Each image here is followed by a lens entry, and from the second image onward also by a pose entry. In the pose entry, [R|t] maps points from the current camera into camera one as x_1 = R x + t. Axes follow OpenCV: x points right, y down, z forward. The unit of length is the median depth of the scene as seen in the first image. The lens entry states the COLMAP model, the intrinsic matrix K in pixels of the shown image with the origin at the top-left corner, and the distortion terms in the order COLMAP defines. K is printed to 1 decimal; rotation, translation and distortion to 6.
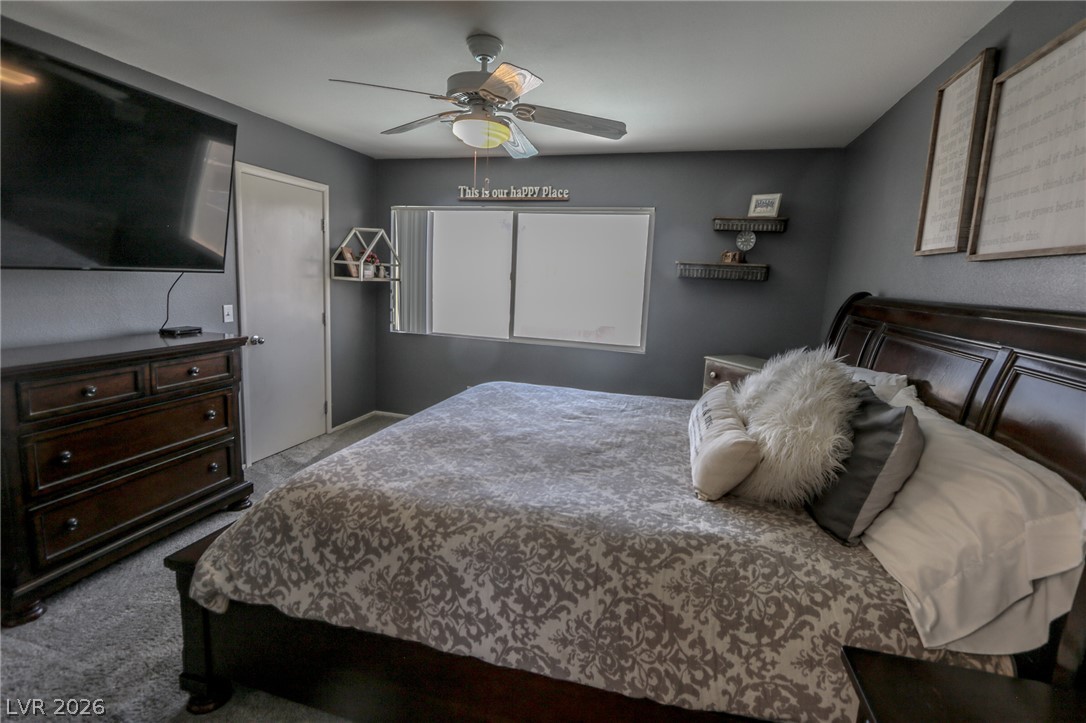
lens RADIAL K [[505.1, 0, 539.8], [0, 505.1, 341.7], [0, 0, 1]] dist [0.001013, -0.000555]
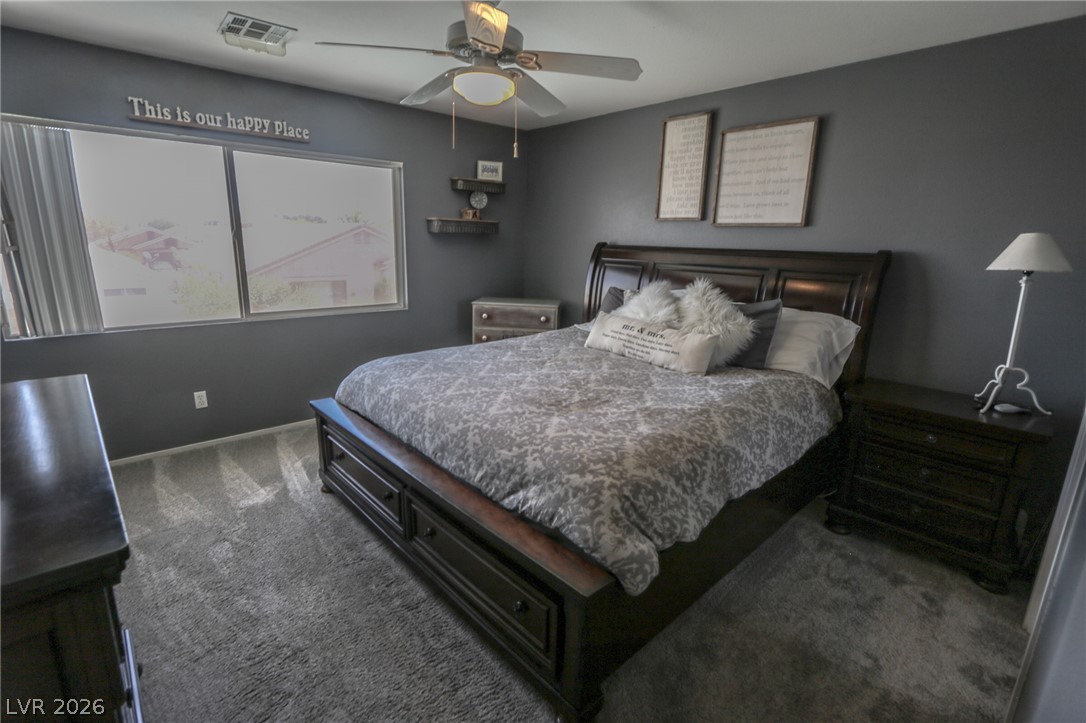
lens RADIAL K [[478.4, 0, 567.3], [0, 478.4, 360.2], [0, 0, 1]] dist [-0.005932, -0.000150]
pose [[0.538467, -0.237529, 0.808476, -0.854154], [0.109960, 0.971051, 0.212057, -0.090413], [-0.835441, -0.025286, 0.548998, 0.358866]]
